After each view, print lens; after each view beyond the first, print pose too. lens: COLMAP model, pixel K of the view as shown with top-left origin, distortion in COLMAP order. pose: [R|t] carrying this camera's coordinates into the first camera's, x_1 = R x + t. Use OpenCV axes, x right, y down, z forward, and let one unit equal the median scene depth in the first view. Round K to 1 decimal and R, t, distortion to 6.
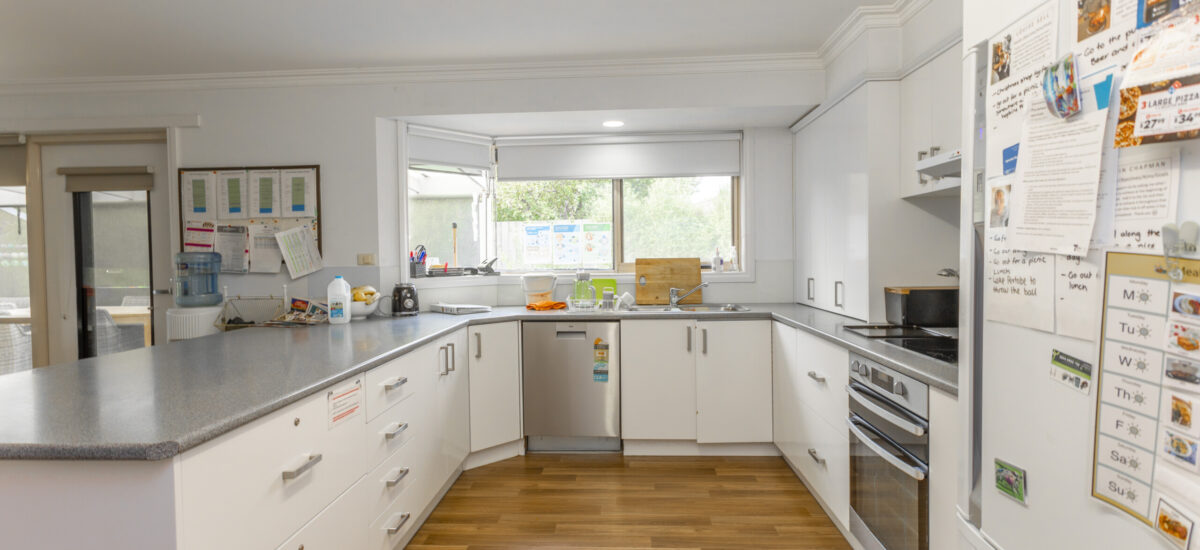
lens RADIAL K [[566.7, 0, 595.2], [0, 566.7, 269.4], [0, 0, 1]] dist [0.003443, 0.000358]
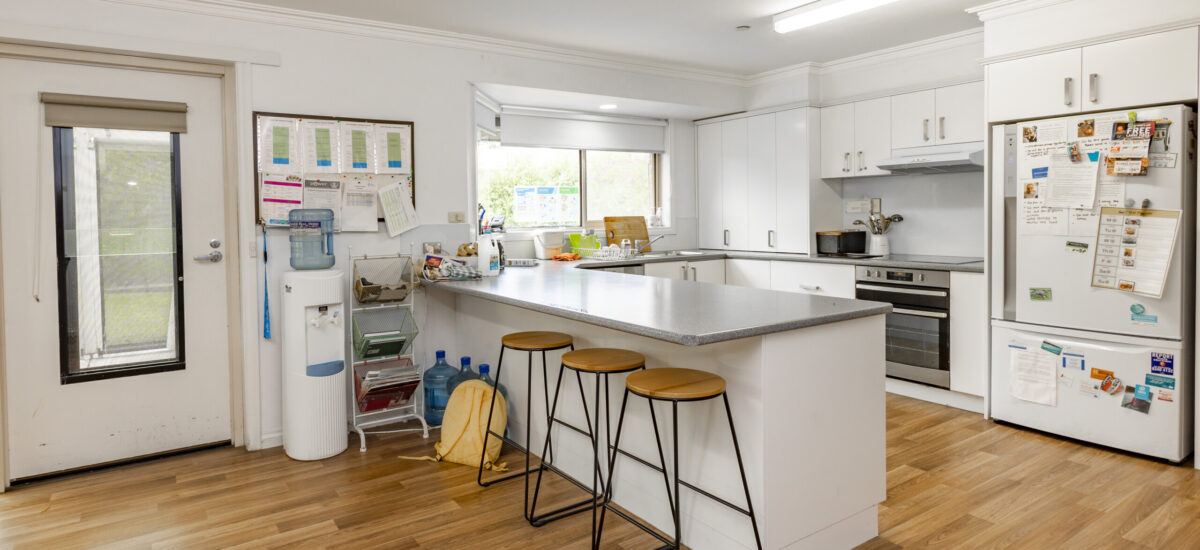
lens RADIAL K [[630.6, 0, 532.4], [0, 630.6, 228.7], [0, 0, 1]] dist [0.006472, 0.000356]
pose [[0.817649, -0.012264, 0.575587, -0.952449], [0.019048, 0.999802, -0.005756, 0.012711], [-0.575402, 0.015670, 0.817720, -0.019207]]
